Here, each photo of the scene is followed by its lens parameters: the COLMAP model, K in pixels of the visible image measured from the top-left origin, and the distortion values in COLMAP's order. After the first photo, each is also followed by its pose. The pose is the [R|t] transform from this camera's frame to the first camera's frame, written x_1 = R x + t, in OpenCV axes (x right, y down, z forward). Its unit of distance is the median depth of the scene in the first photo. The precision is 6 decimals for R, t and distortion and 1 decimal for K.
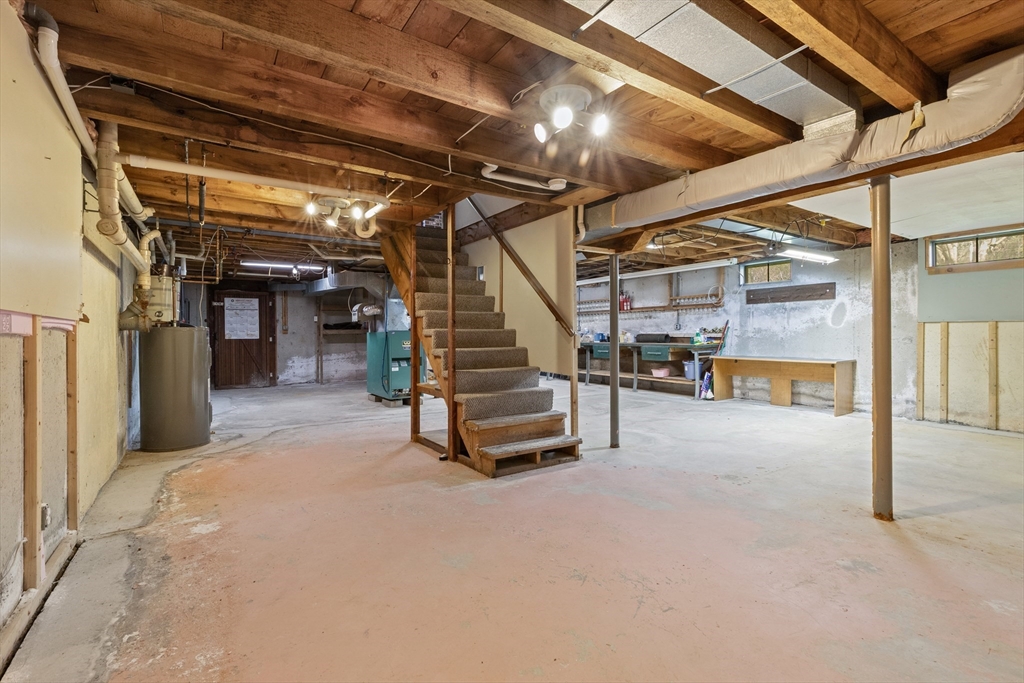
lens RADIAL K [[468.3, 0, 514.9], [0, 468.3, 335.4], [0, 0, 1]] dist [-0.000951, 0.000940]
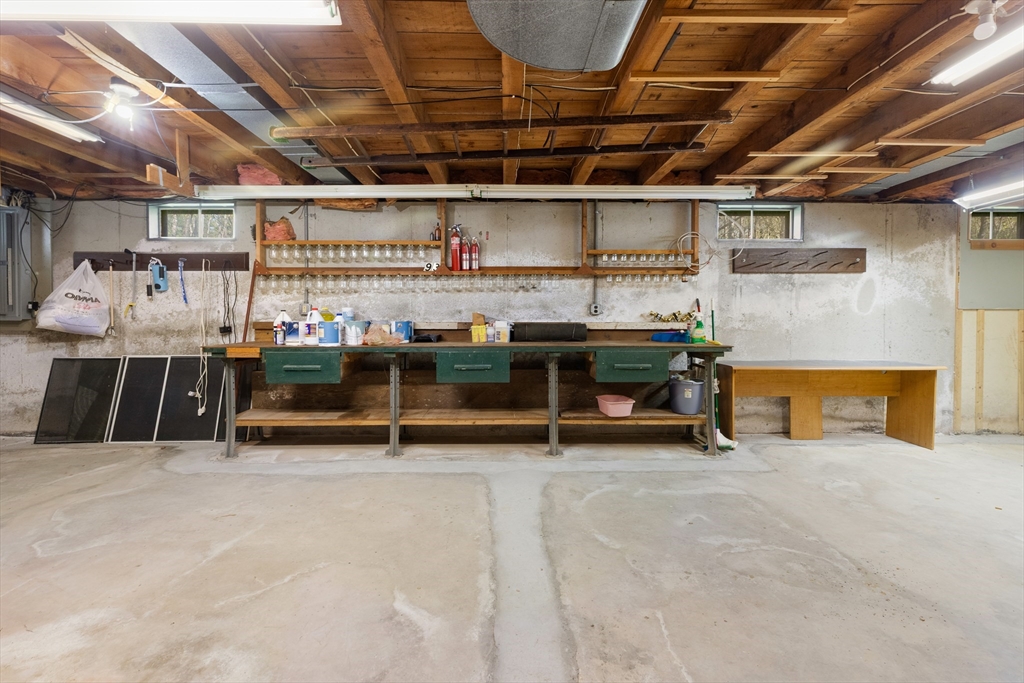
lens RADIAL K [[468.3, 0, 512.6], [0, 468.3, 339.5], [0, 0, 1]] dist [-0.000951, 0.000940]
pose [[0.555587, -0.022839, 0.831145, -0.151292], [-0.000484, 0.999614, 0.027792, 0.000763], [-0.831458, -0.015843, 0.555361, 0.905753]]
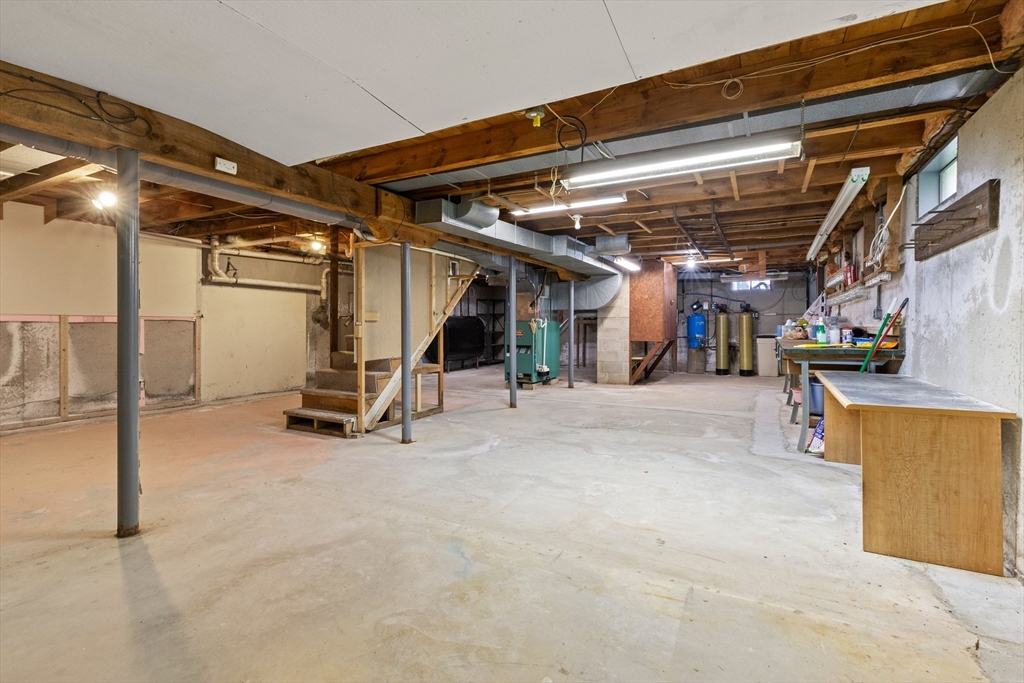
lens RADIAL K [[468.3, 0, 508.5], [0, 468.3, 332.5], [0, 0, 1]] dist [-0.000951, 0.000940]
pose [[0.468852, 0.024814, -0.882928, 0.710317], [-0.013024, 0.999691, 0.021180, -0.004502], [0.883181, 0.001569, 0.469031, 0.459654]]
